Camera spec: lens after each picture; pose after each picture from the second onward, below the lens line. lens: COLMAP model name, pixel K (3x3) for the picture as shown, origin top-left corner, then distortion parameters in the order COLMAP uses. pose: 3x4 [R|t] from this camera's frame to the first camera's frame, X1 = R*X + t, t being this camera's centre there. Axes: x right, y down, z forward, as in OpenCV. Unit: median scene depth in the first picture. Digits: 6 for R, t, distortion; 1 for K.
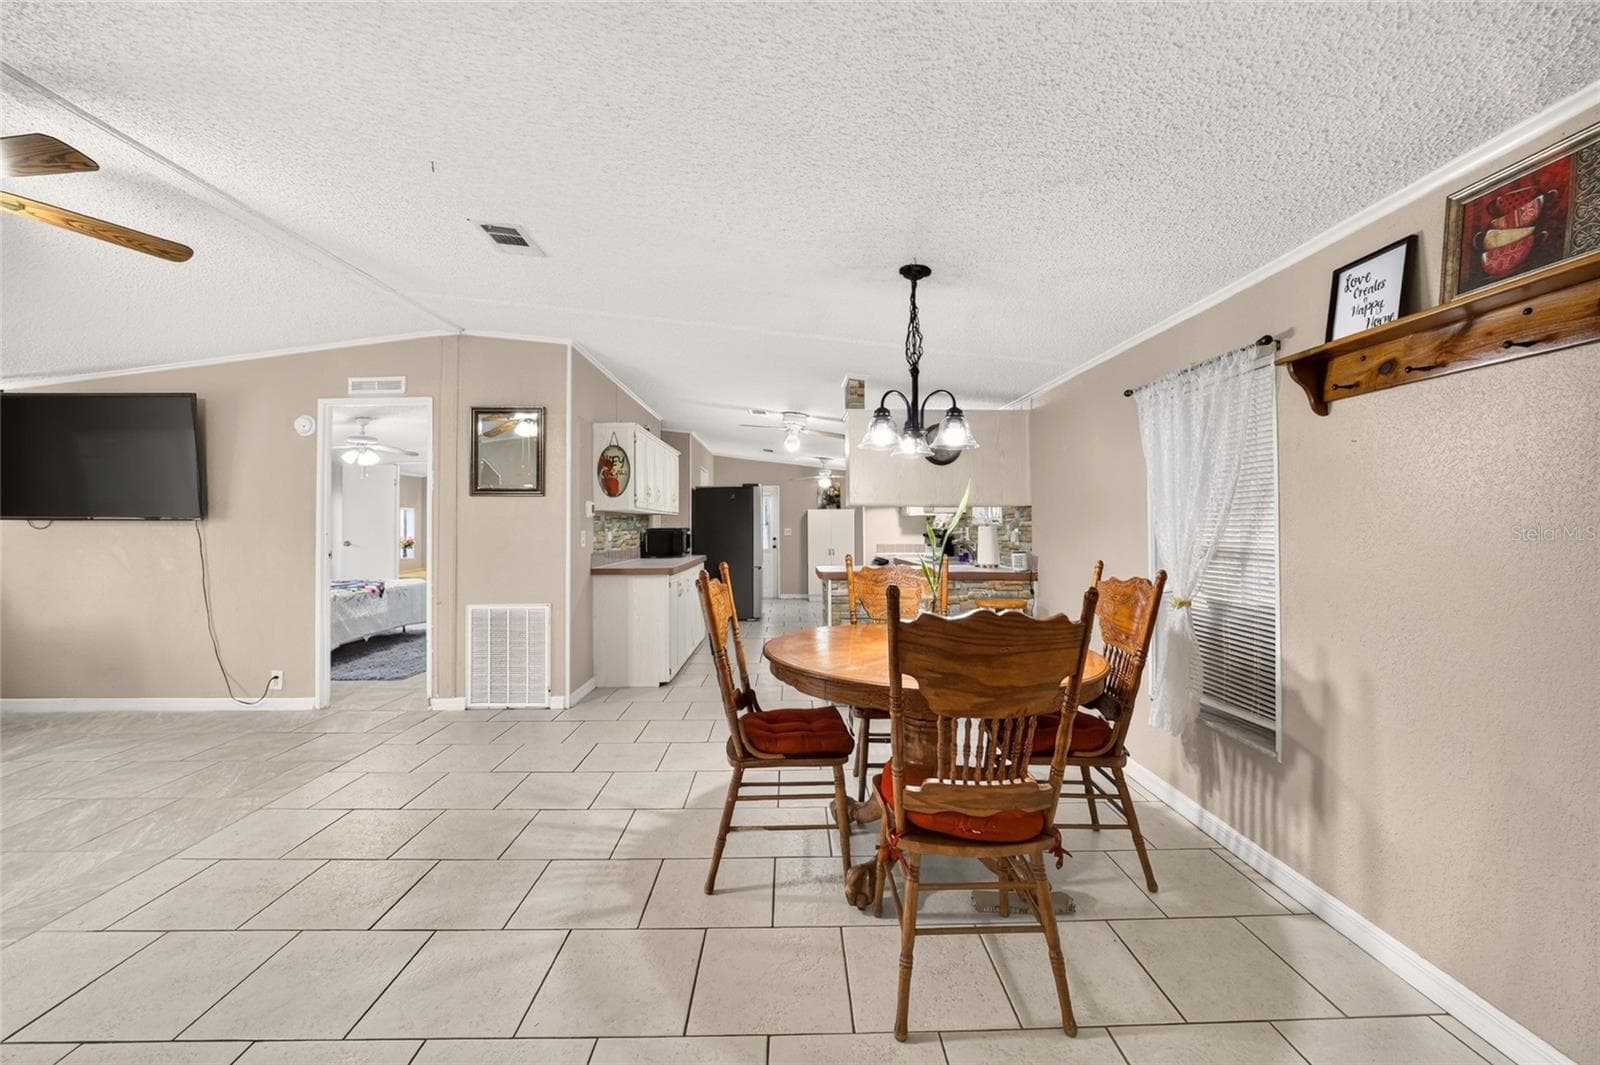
lens RADIAL K [[626.4, 0, 802.4], [0, 626.4, 511.4], [0, 0, 1]] dist [-0.035772, 0.006805]
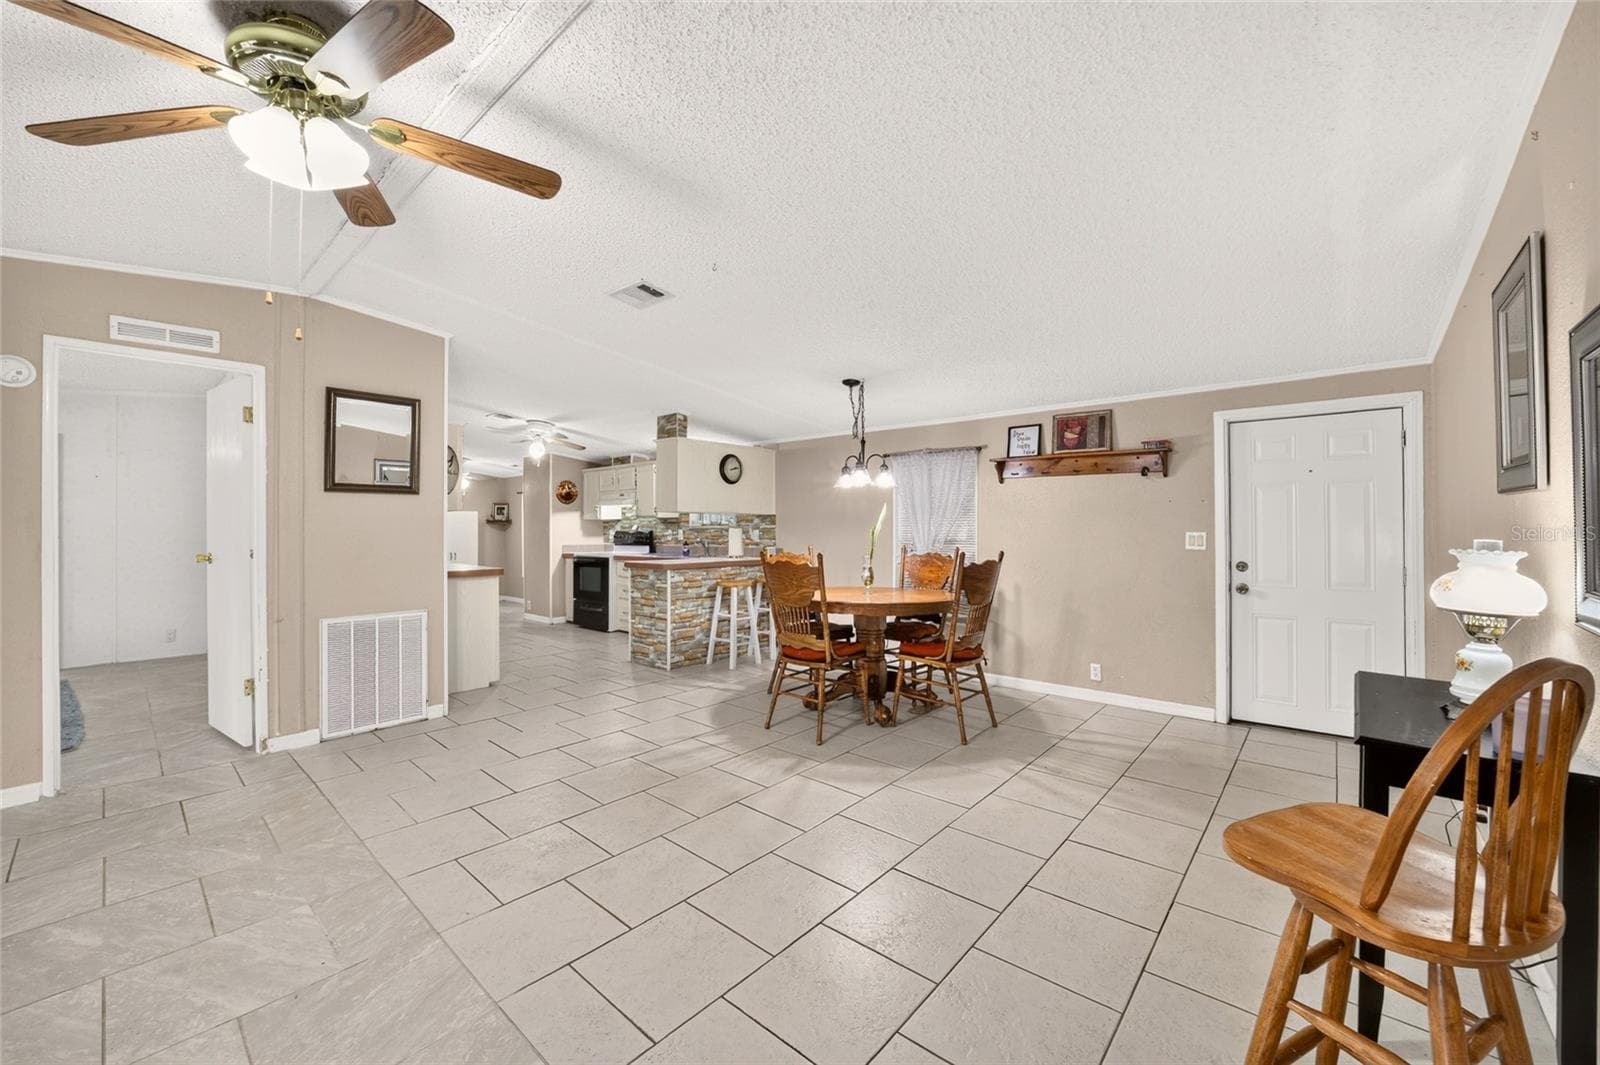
lens RADIAL K [[626.4, 0, 802.0], [0, 626.4, 522.8], [0, 0, 1]] dist [-0.035772, 0.006805]
pose [[0.674343, 0.010427, 0.738344, -0.720871], [-0.018537, 0.999824, 0.002811, 0.003984], [-0.738185, -0.015583, 0.674418, -0.051589]]
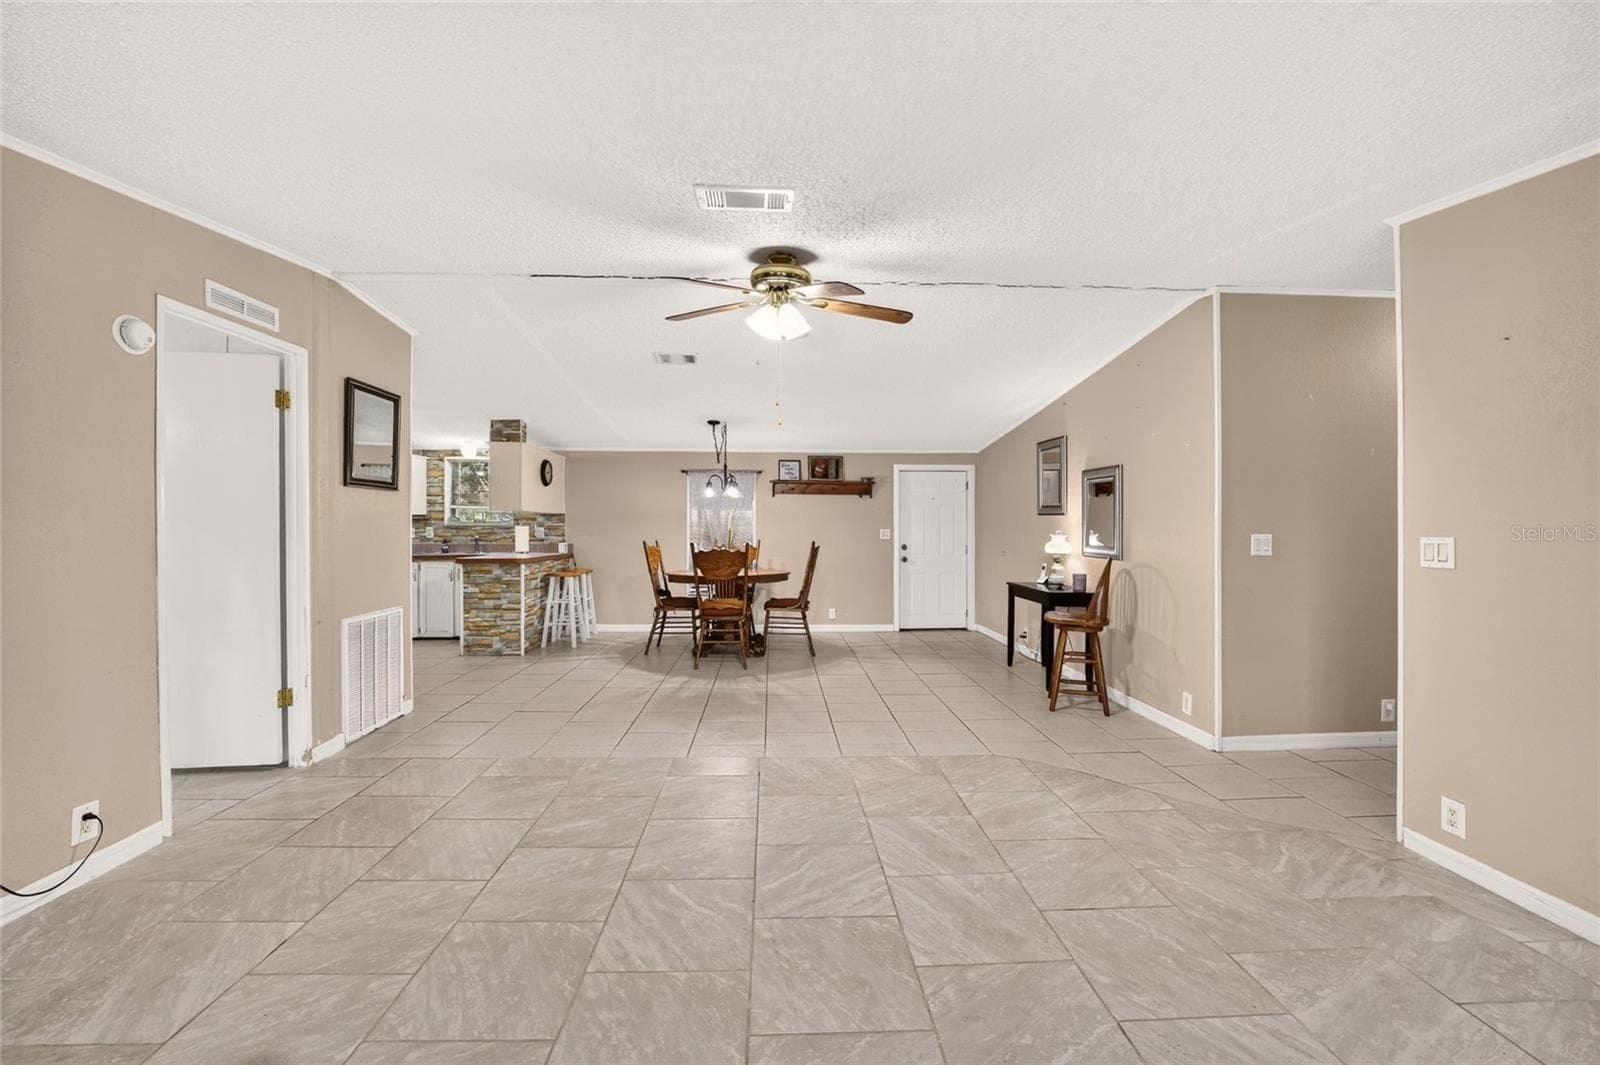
lens RADIAL K [[626.4, 0, 799.8], [0, 626.4, 525.0], [0, 0, 1]] dist [-0.035772, 0.006805]
pose [[-0.021020, 0.008048, 0.999747, -1.368957], [-0.024355, 0.999667, -0.008559, 0.018834], [-0.999482, -0.024529, -0.020817, 0.421999]]
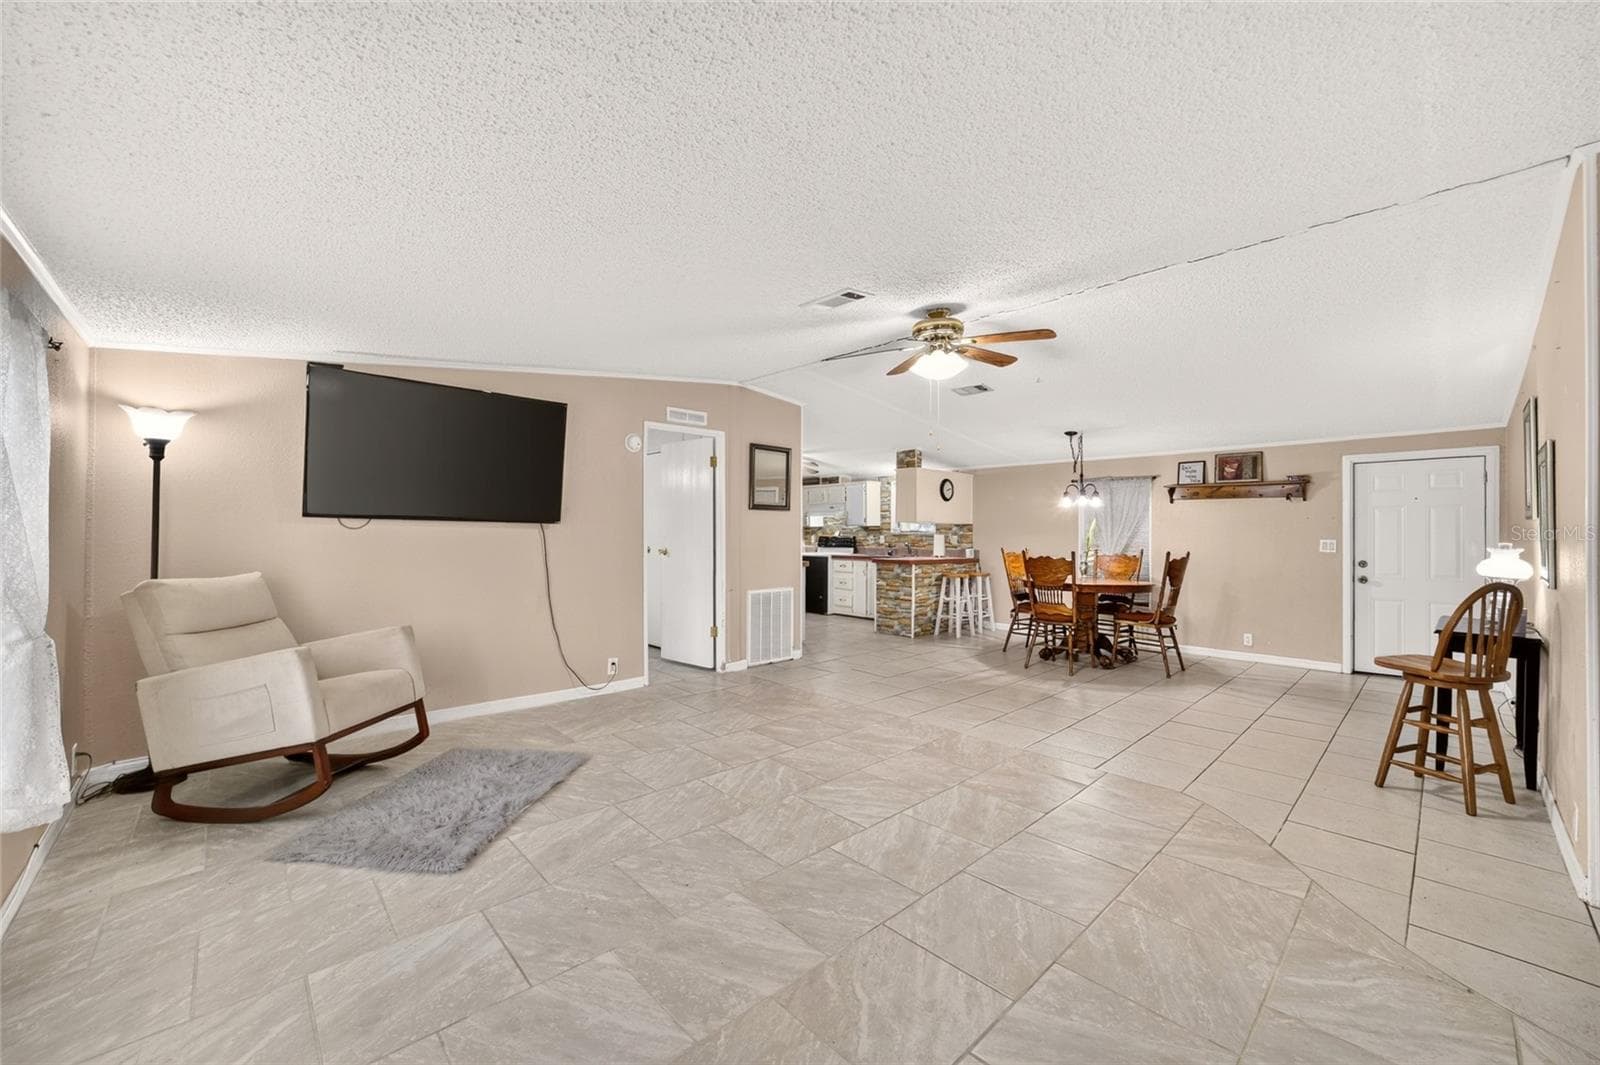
lens RADIAL K [[626.4, 0, 803.2], [0, 626.4, 530.6], [0, 0, 1]] dist [-0.035772, 0.006805]
pose [[0.743139, 0.013818, 0.668994, -1.367253], [-0.024996, 0.999662, 0.007118, 0.008538], [-0.668670, -0.022012, 0.743234, -0.085991]]
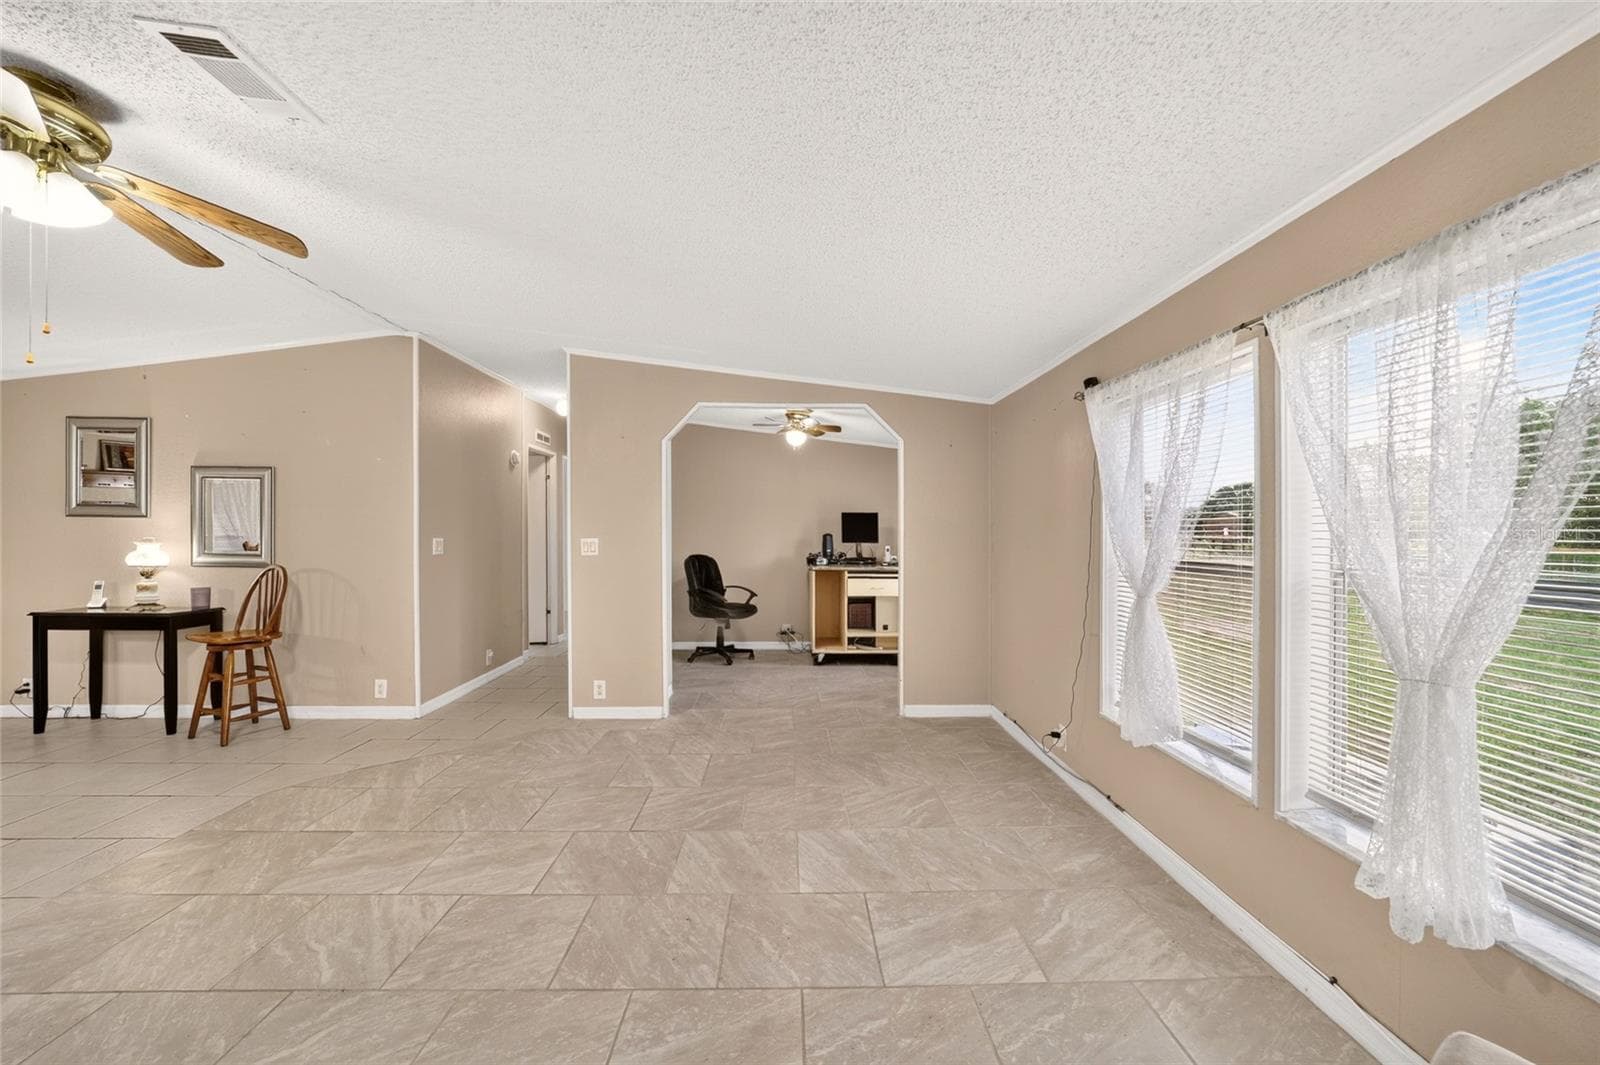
lens RADIAL K [[626.4, 0, 801.2], [0, 626.4, 538.6], [0, 0, 1]] dist [-0.035772, 0.006805]
pose [[-0.999972, 0.004585, -0.005976, -1.173191], [0.004654, 0.999923, -0.011504, 0.025175], [0.005922, -0.011531, -0.999916, 0.841360]]
